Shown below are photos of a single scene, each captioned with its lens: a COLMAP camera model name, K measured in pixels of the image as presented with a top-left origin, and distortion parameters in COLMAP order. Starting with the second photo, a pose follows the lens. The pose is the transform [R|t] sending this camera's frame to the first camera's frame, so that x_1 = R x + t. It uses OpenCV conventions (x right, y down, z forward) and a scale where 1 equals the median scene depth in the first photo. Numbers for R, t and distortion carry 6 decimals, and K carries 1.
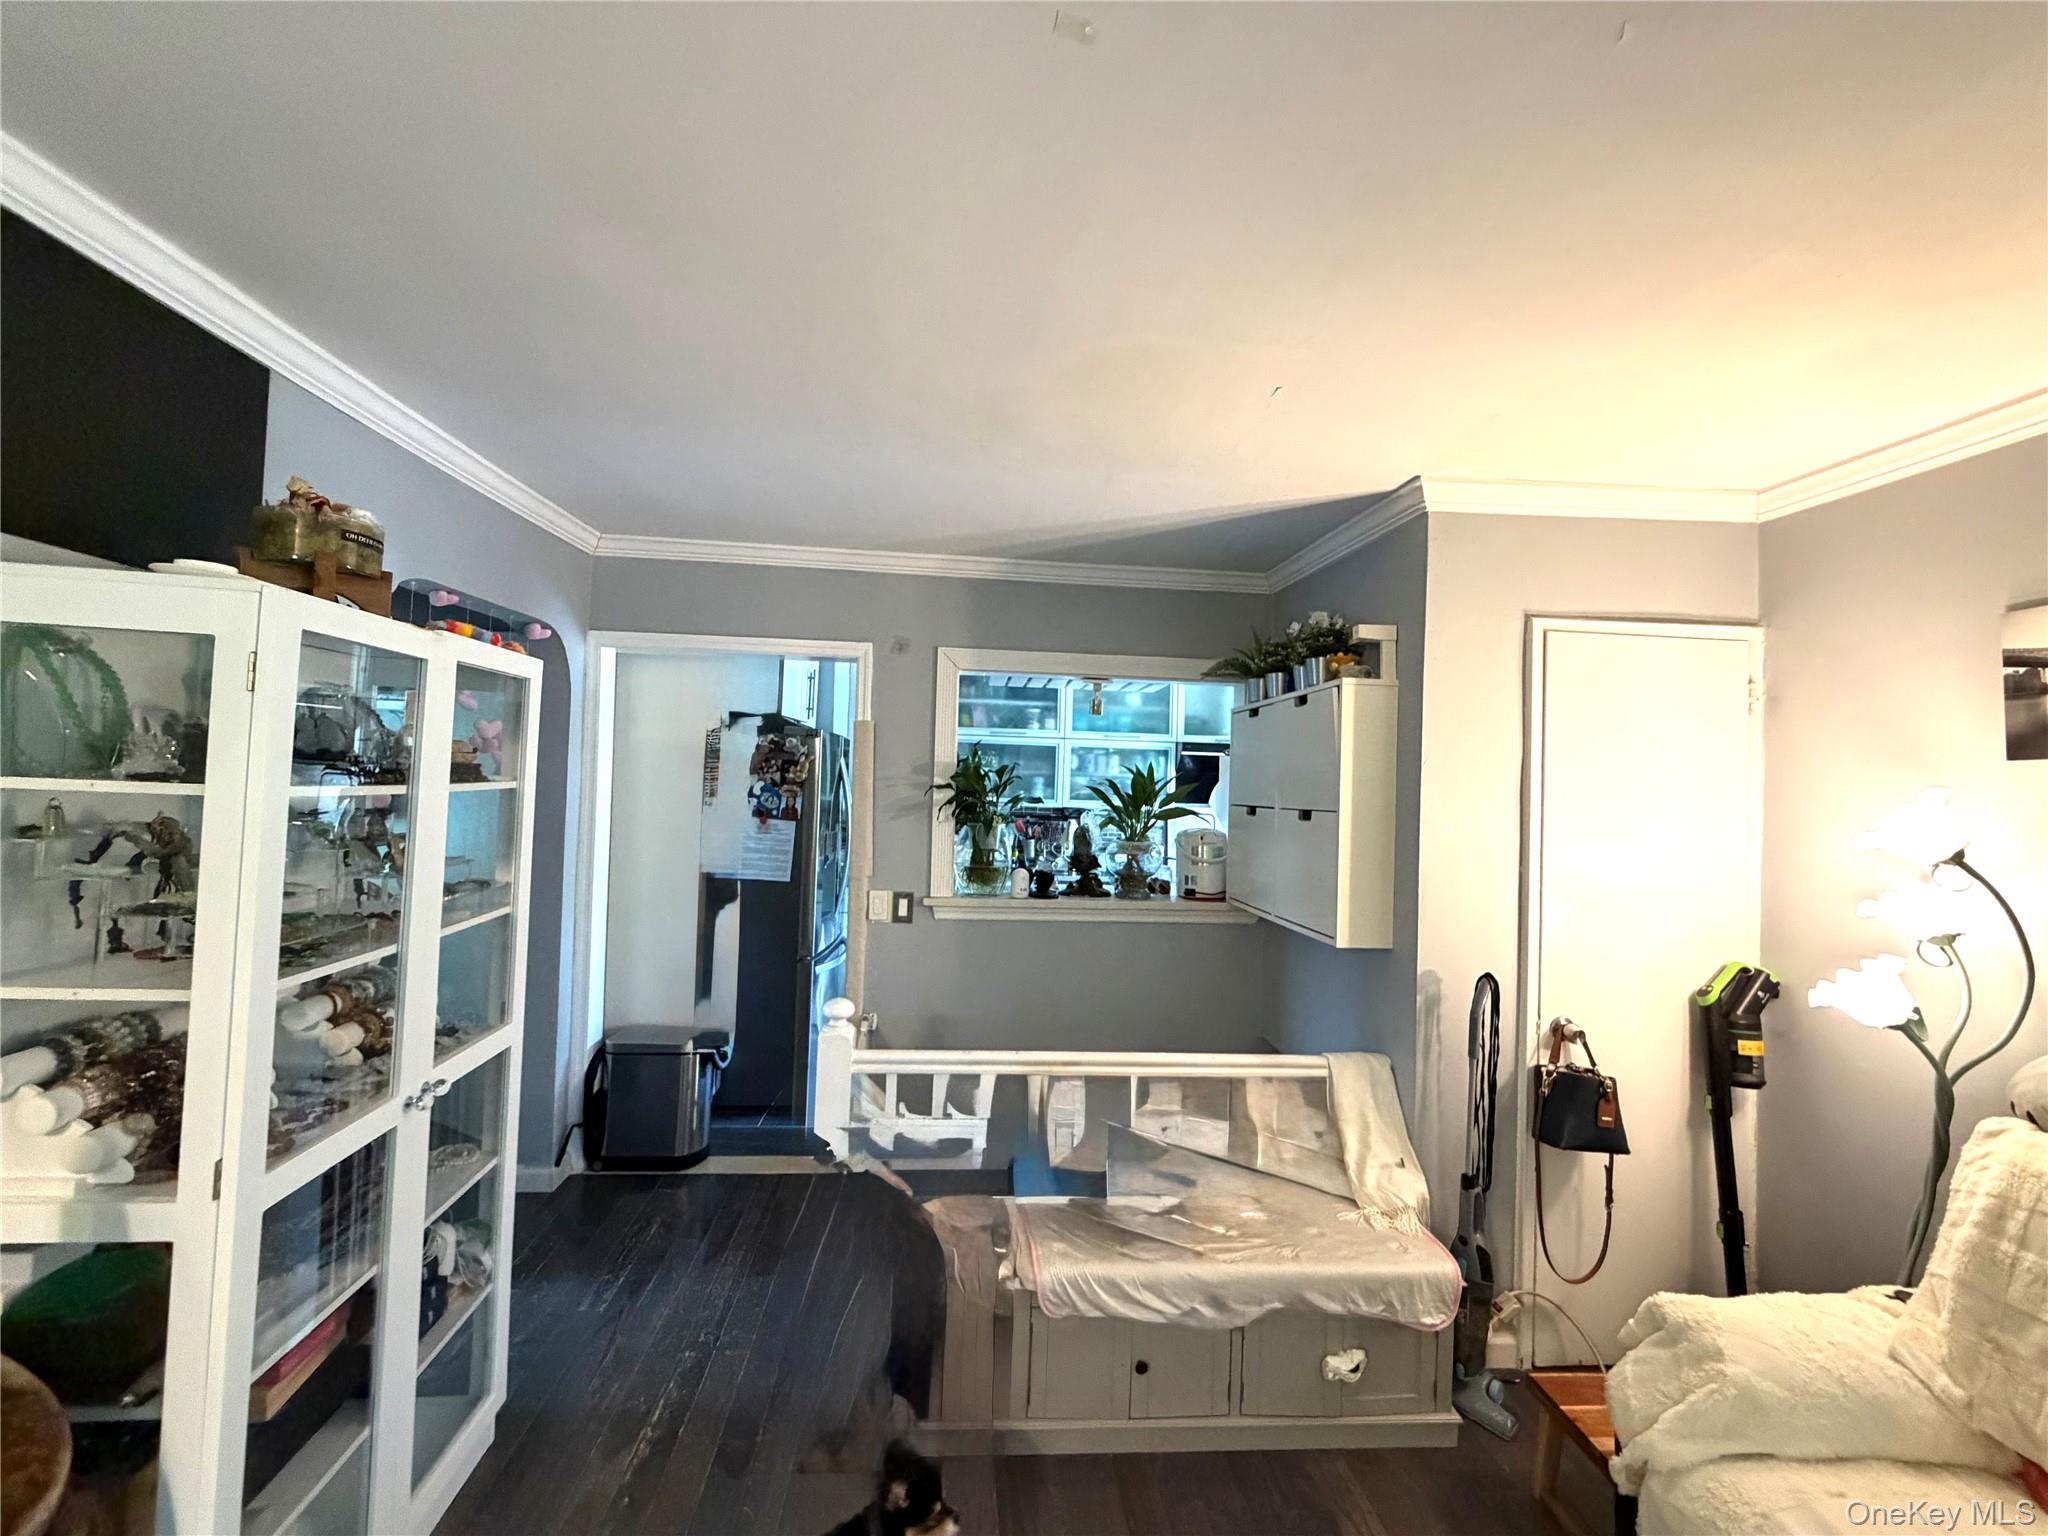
lens RADIAL K [[821.0, 0, 1020.3], [0, 821.0, 760.4], [0, 0, 1]] dist [0.001265, 0.000017]
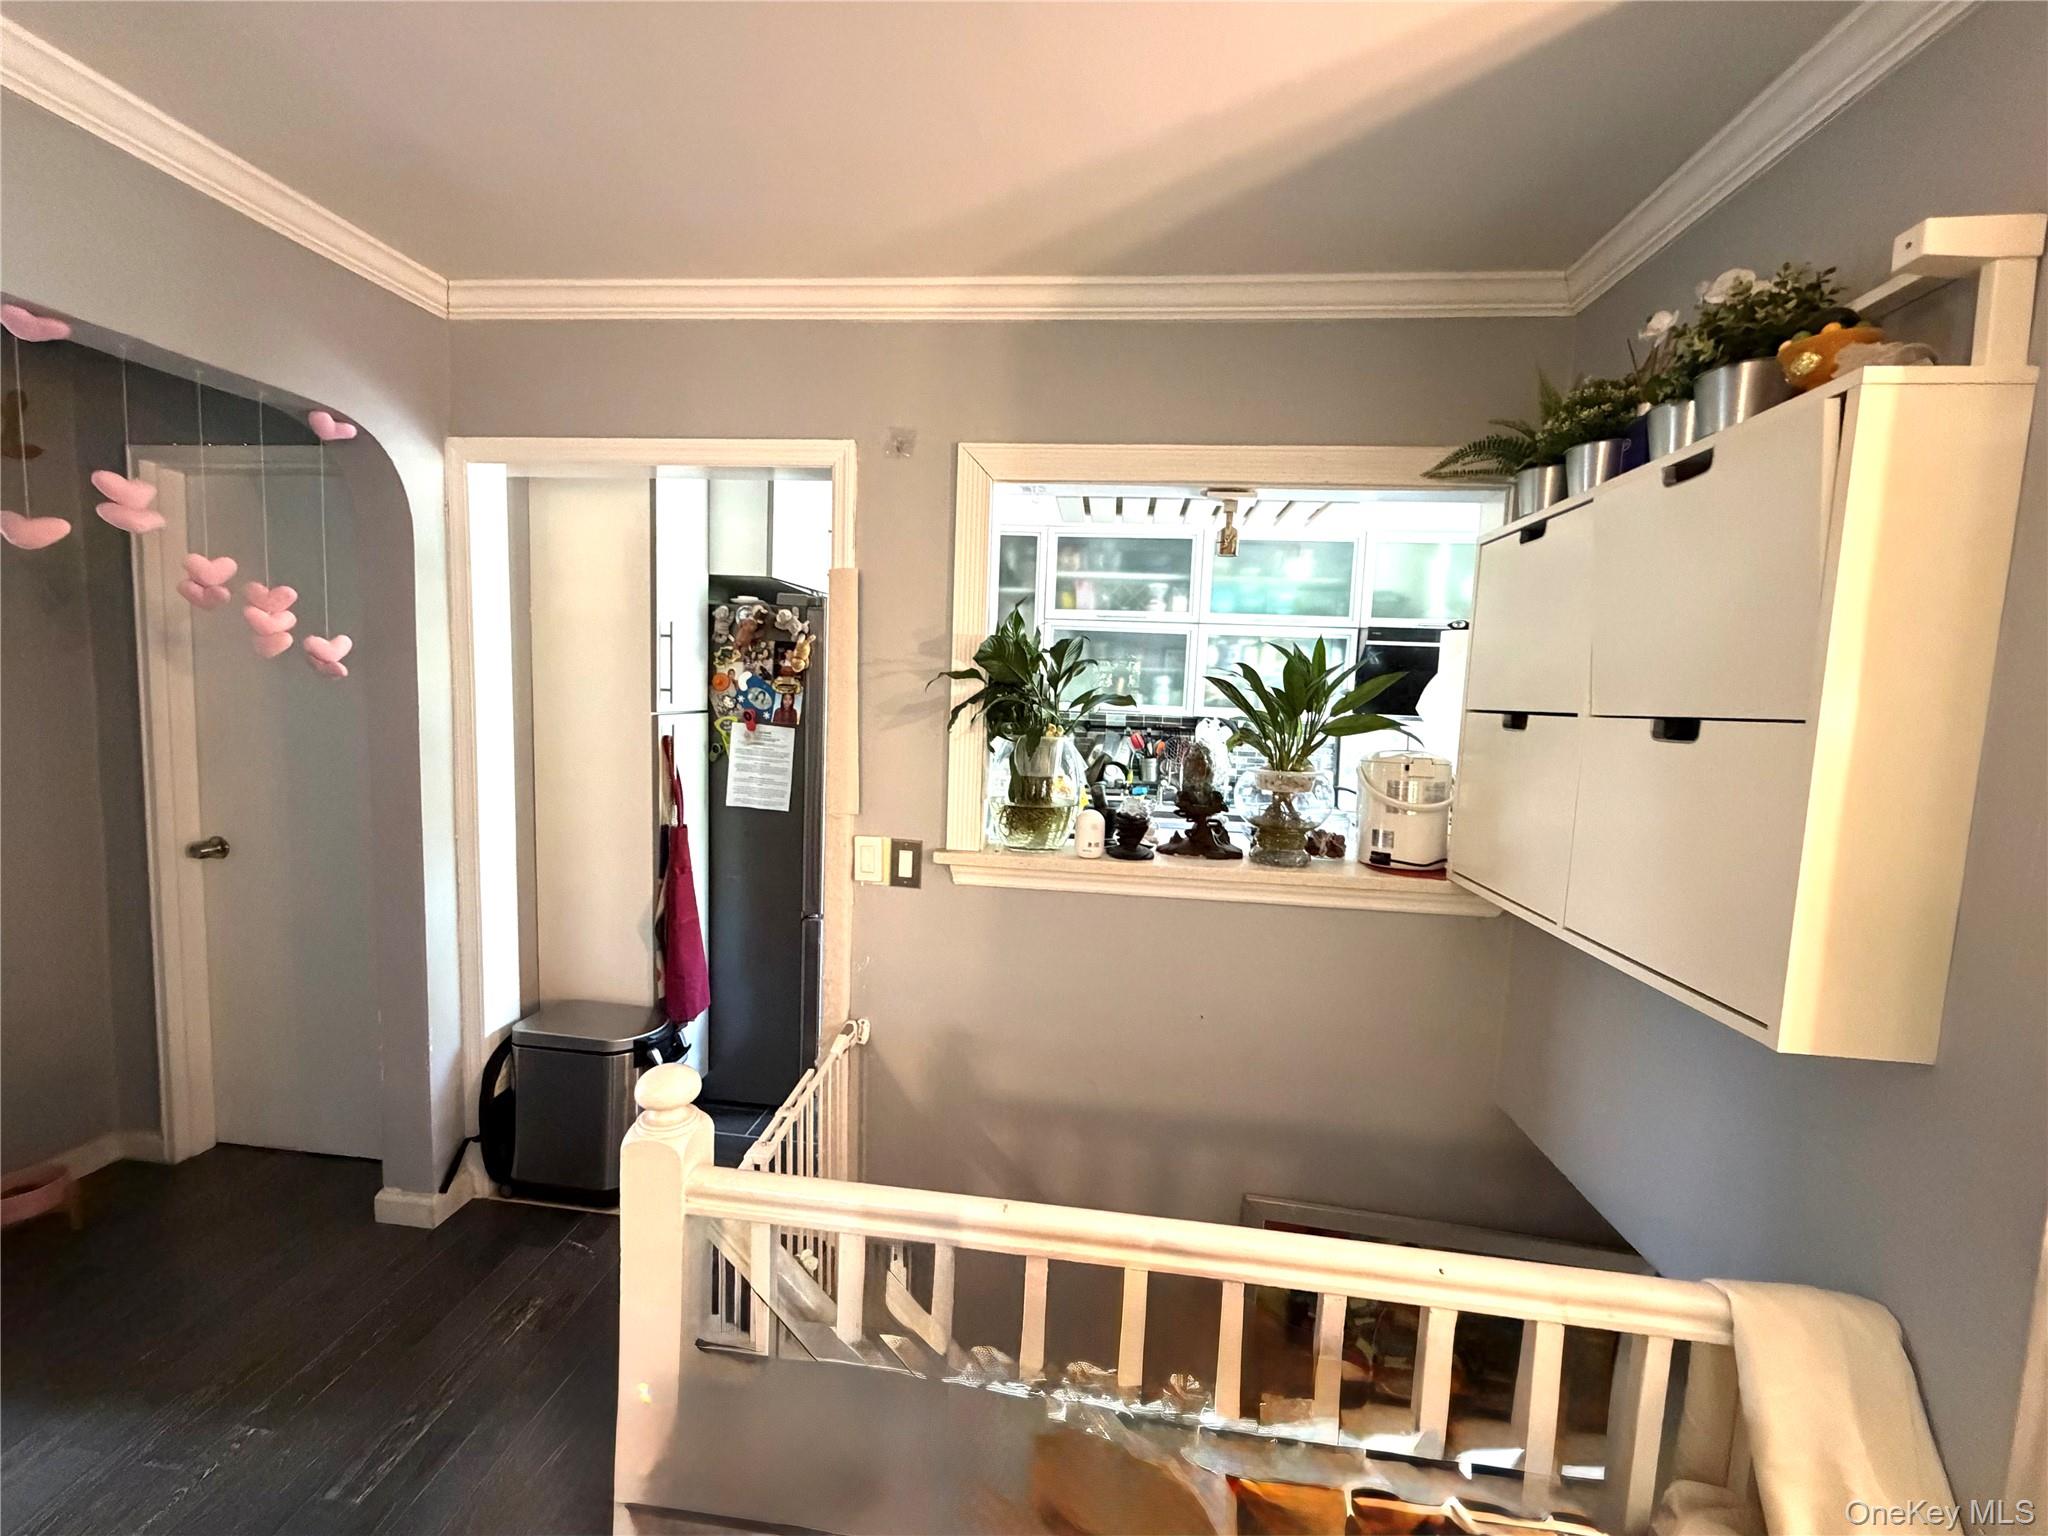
lens RADIAL K [[821.0, 0, 1020.3], [0, 821.0, 760.4], [0, 0, 1]] dist [0.001265, 0.000017]
pose [[0.981900, 0.023789, -0.187901, 0.061558], [-0.003722, 0.994313, 0.106435, 0.028605], [0.189364, -0.103809, 0.976404, 0.381625]]
